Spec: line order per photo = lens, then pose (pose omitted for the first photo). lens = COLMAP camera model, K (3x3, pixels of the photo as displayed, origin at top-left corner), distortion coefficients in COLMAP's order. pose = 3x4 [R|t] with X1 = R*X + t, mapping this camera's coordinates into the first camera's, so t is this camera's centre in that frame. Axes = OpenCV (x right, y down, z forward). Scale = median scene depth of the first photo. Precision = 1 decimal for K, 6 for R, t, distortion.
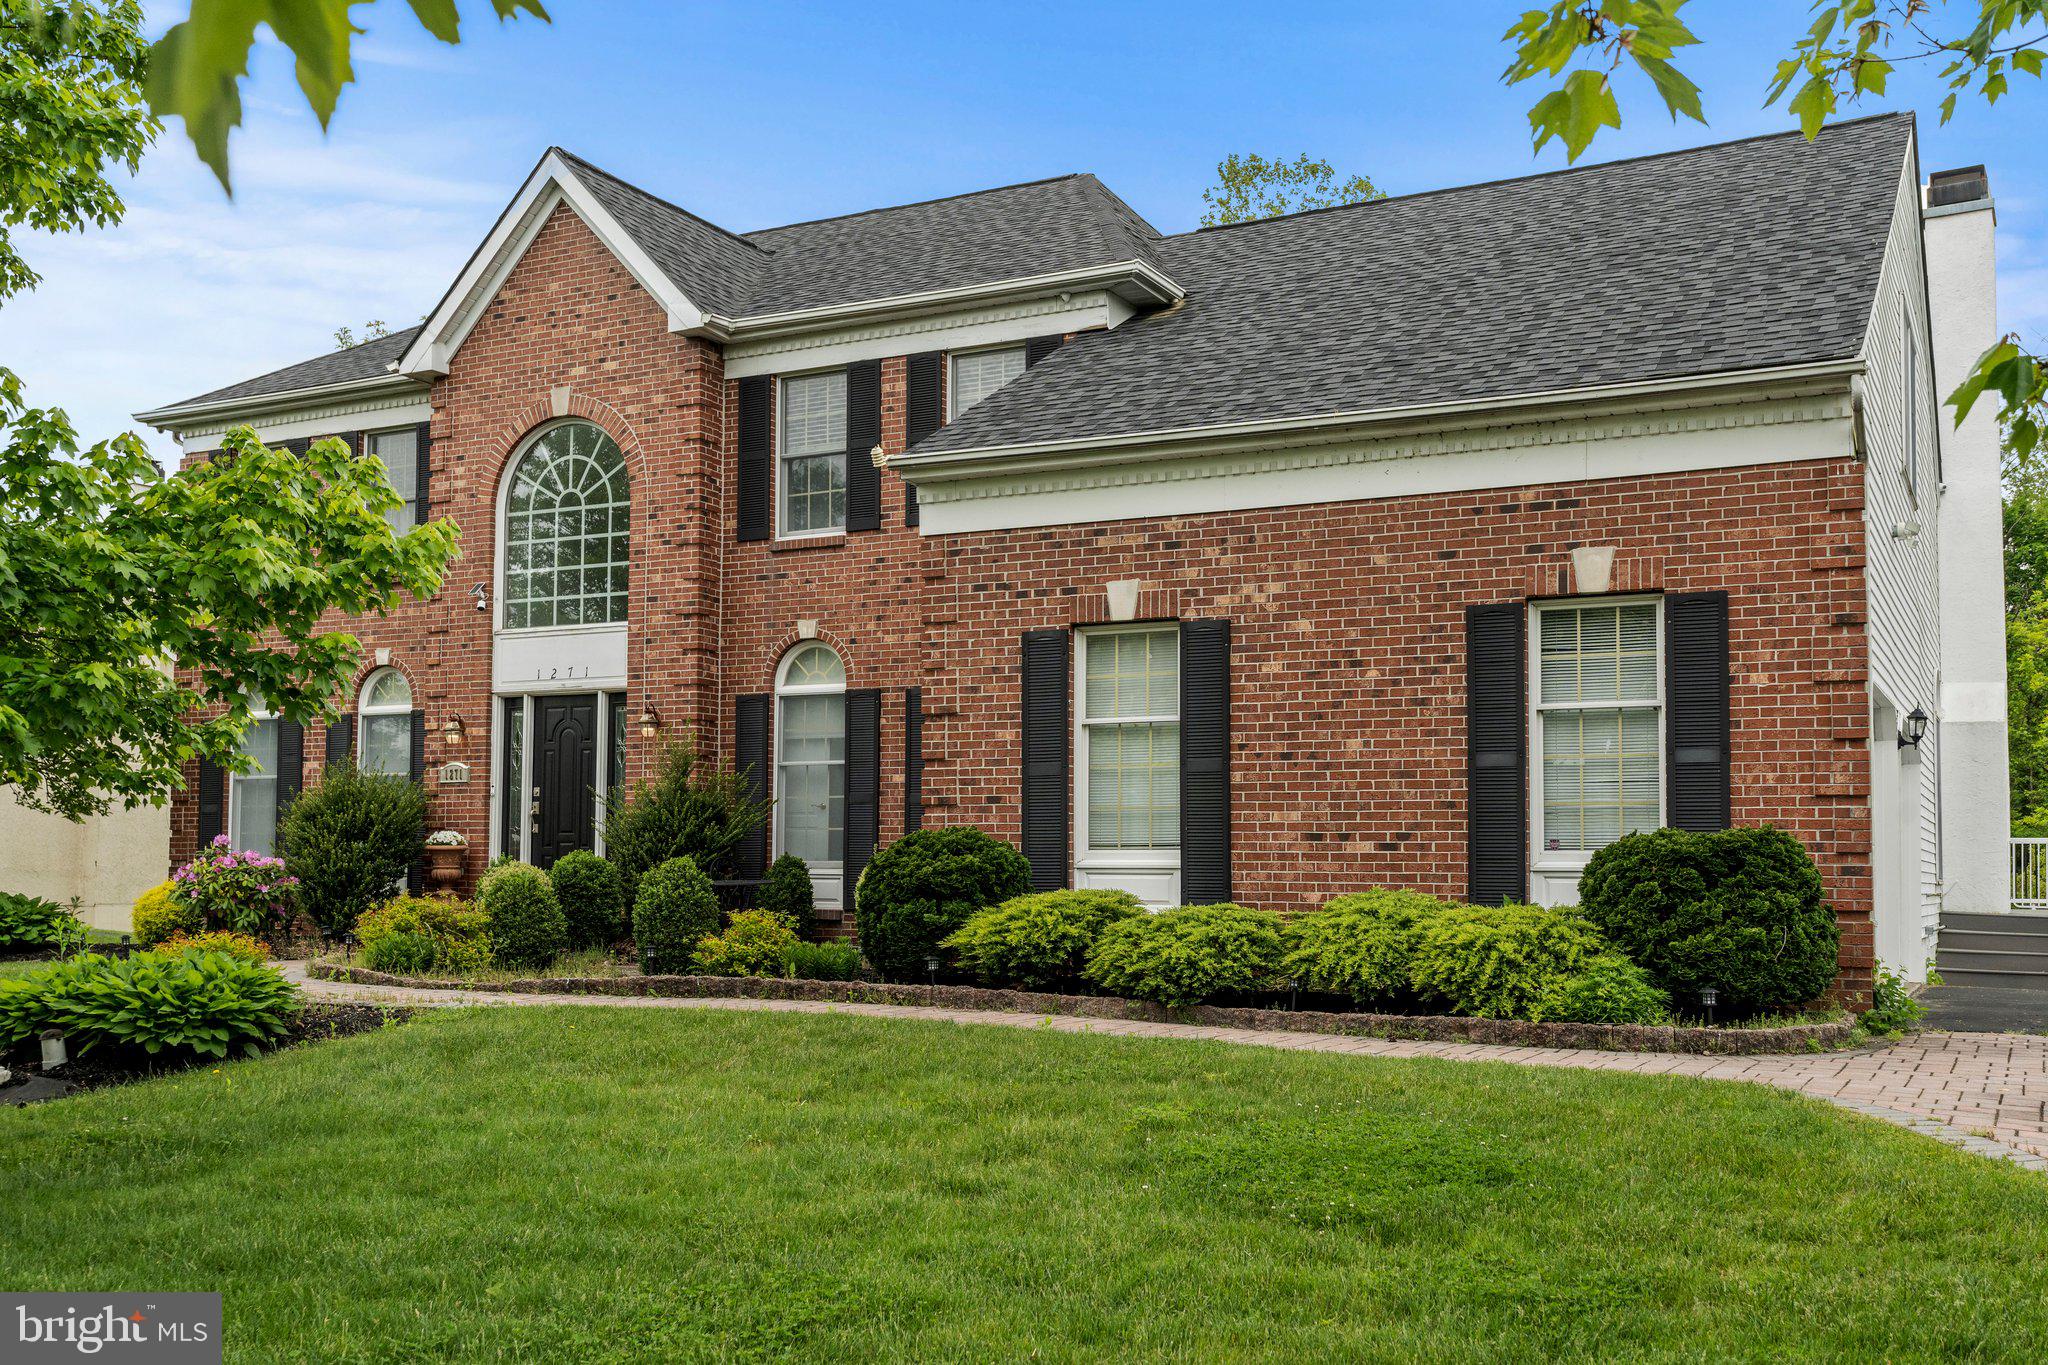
lens RADIAL K [[1893.9, 0, 1024.0], [0, 1893.9, 682.5], [0, 0, 1]] dist [-0.017925, -0.004575]
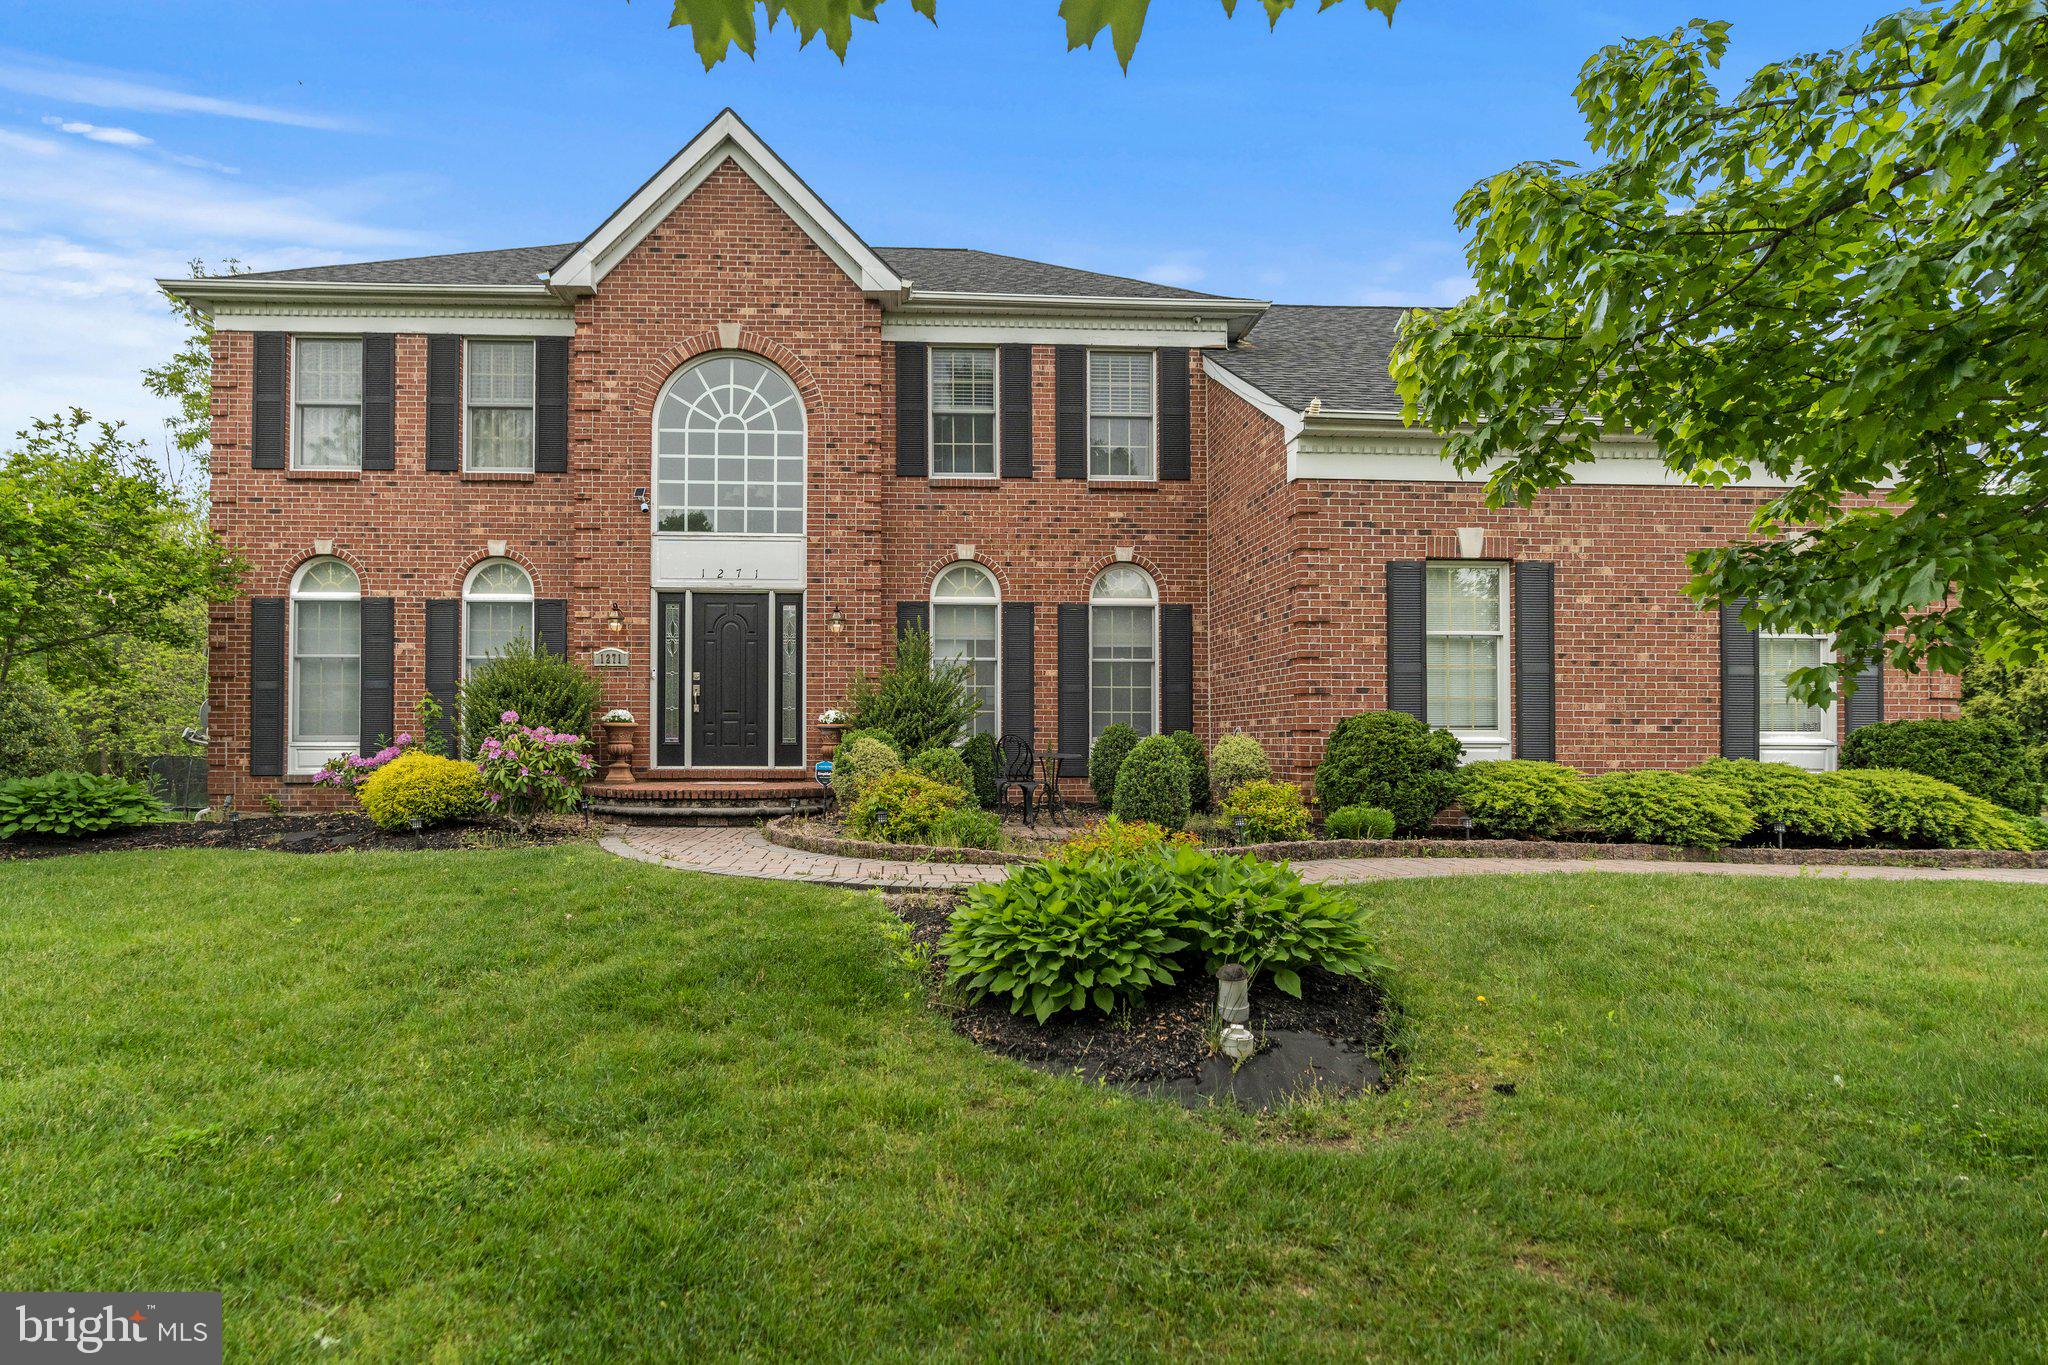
lens RADIAL K [[1082.1, 0, 1024.0], [0, 1082.1, 682.5], [0, 0, 1]] dist [-0.014754, 0.000306]
pose [[0.871824, 0.024332, 0.489215, -0.570719], [-0.047221, 0.998288, 0.034501, 0.041889], [-0.487539, -0.053180, 0.871480, 0.472666]]
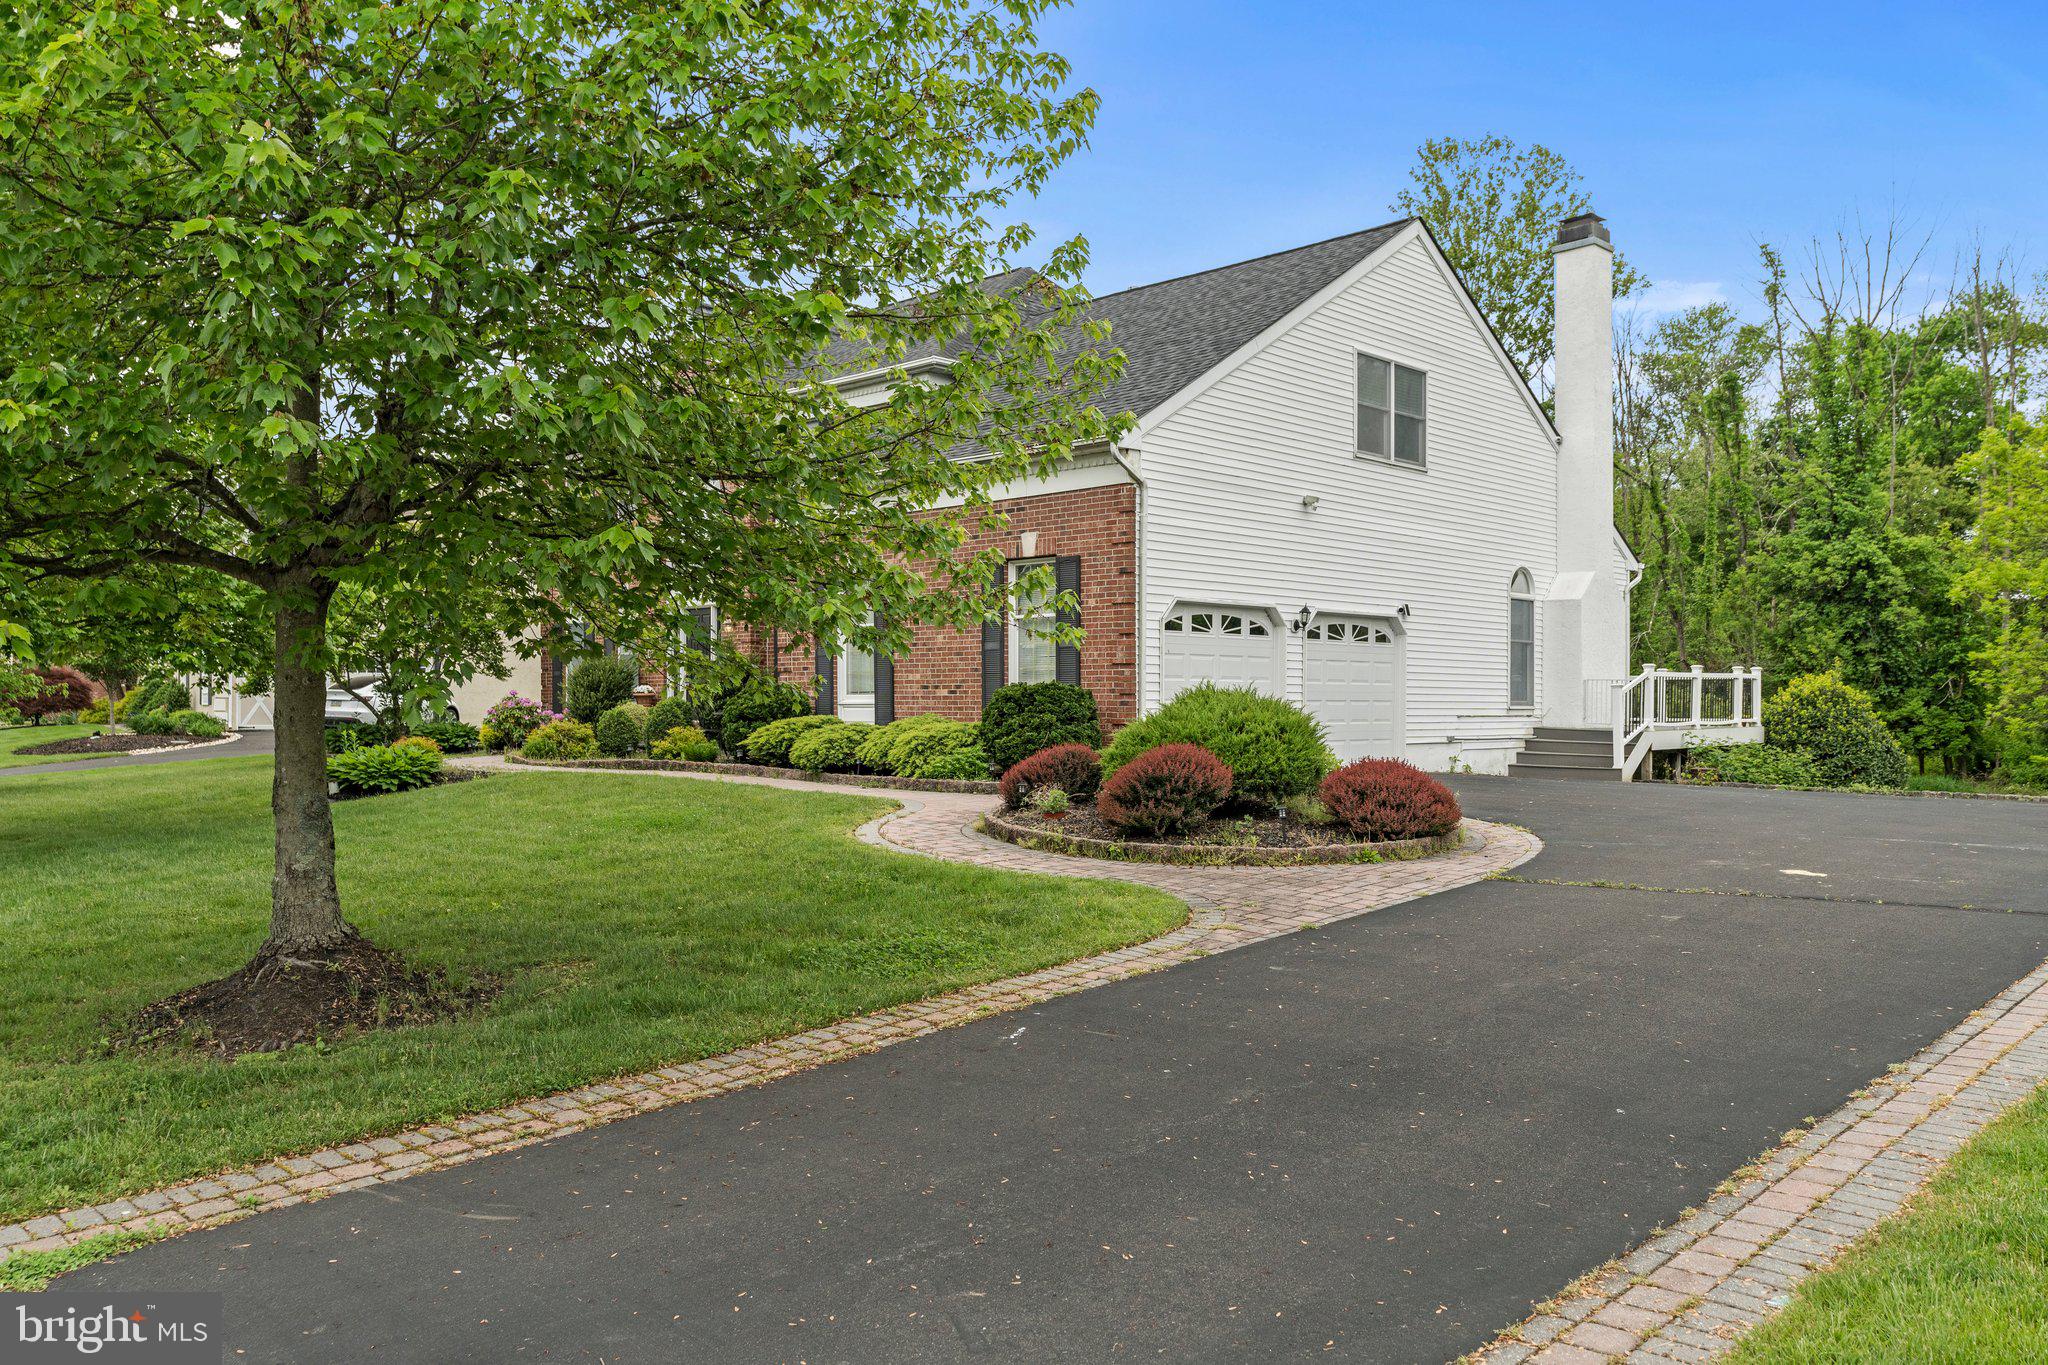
lens RADIAL K [[1547.9, 0, 1024.0], [0, 1547.9, 682.5], [0, 0, 1]] dist [-0.052205, -0.000140]
pose [[0.956410, -0.013221, -0.291727, 0.641404], [0.038297, 0.996026, 0.080414, -0.040446], [0.289505, -0.088081, 0.953115, -0.412007]]
